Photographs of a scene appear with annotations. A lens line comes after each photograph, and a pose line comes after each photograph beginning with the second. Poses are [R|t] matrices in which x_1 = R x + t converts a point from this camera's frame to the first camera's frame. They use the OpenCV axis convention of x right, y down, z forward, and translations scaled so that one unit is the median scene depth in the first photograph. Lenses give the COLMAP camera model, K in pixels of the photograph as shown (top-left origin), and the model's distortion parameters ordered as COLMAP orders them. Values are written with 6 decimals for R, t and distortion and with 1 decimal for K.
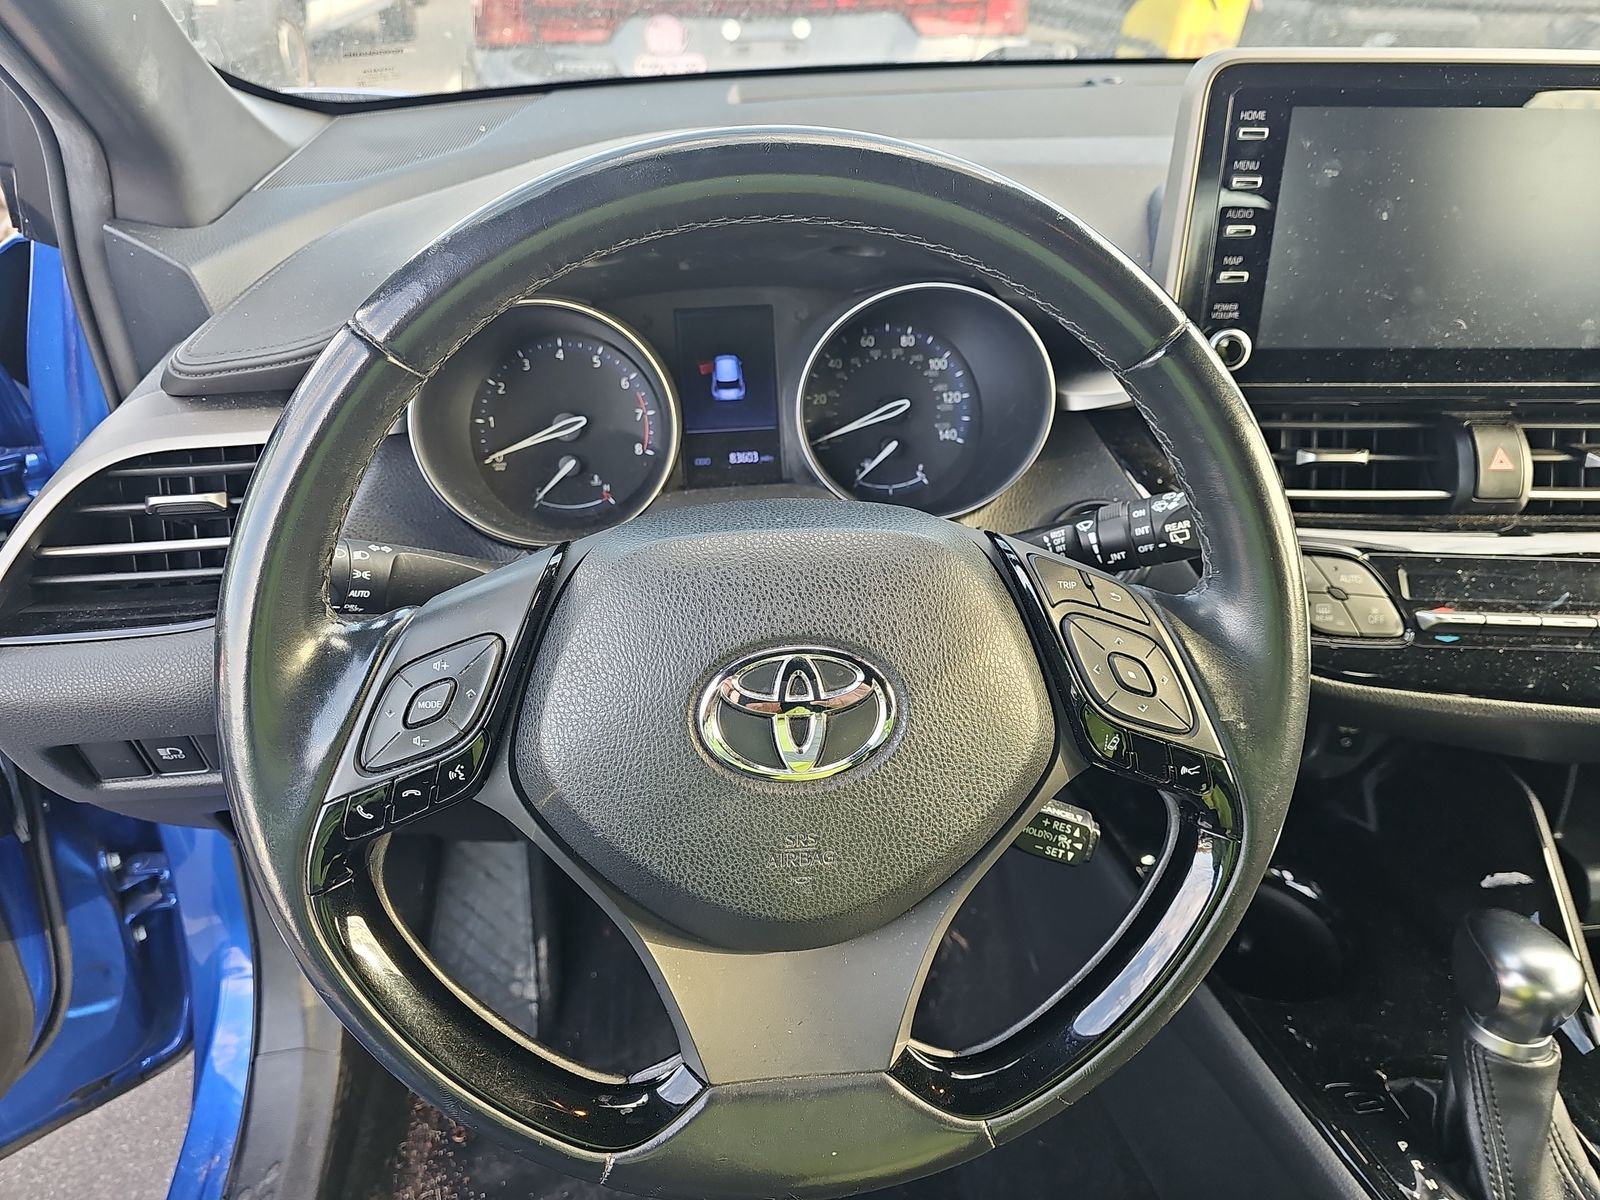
lens RADIAL K [[1073.4, 0, 793.0], [0, 1073.4, 593.2], [0, 0, 1]] dist [-0.000046, 0.002407]
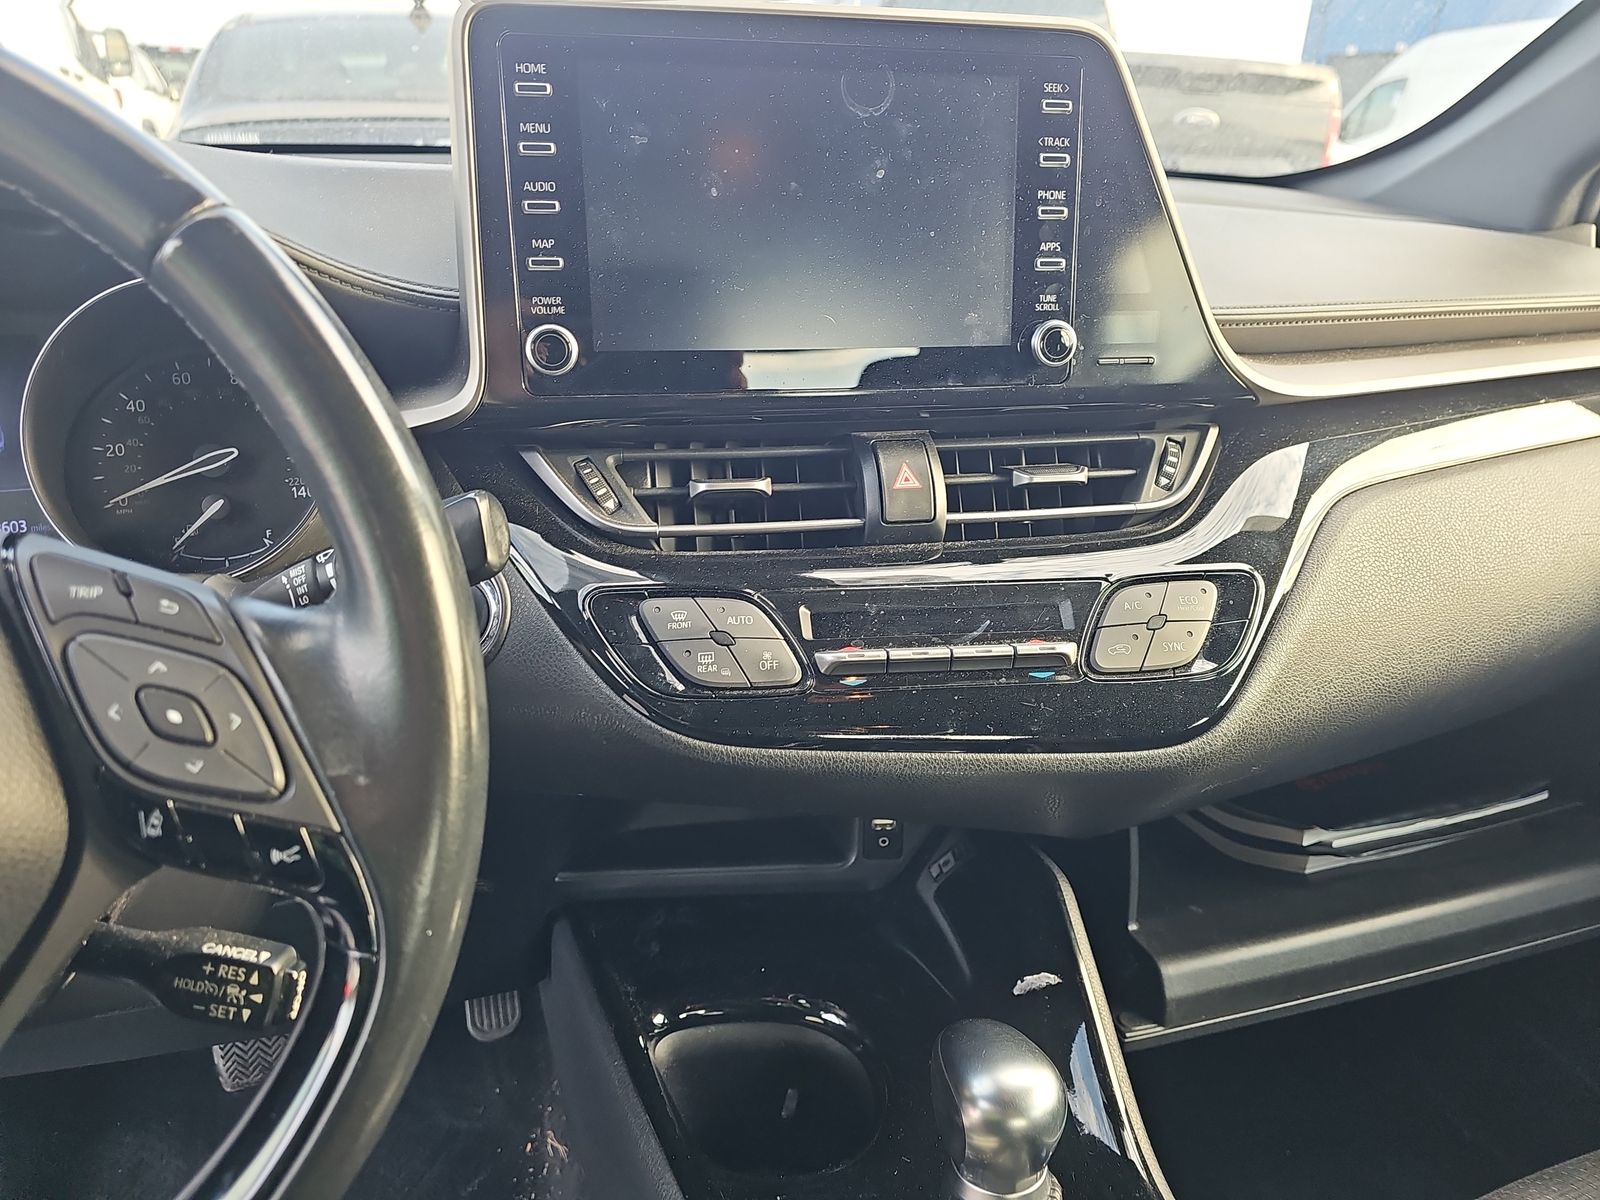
lens RADIAL K [[1060.6, 0, 800.0], [0, 1060.6, 600.0], [0, 0, 1]] dist [0.092075, -0.124720]
pose [[0.980890, -0.054349, 0.186820, 0.420212], [0.083519, 0.984845, -0.152005, 0.101560], [-0.175728, 0.164703, 0.970563, 0.195956]]
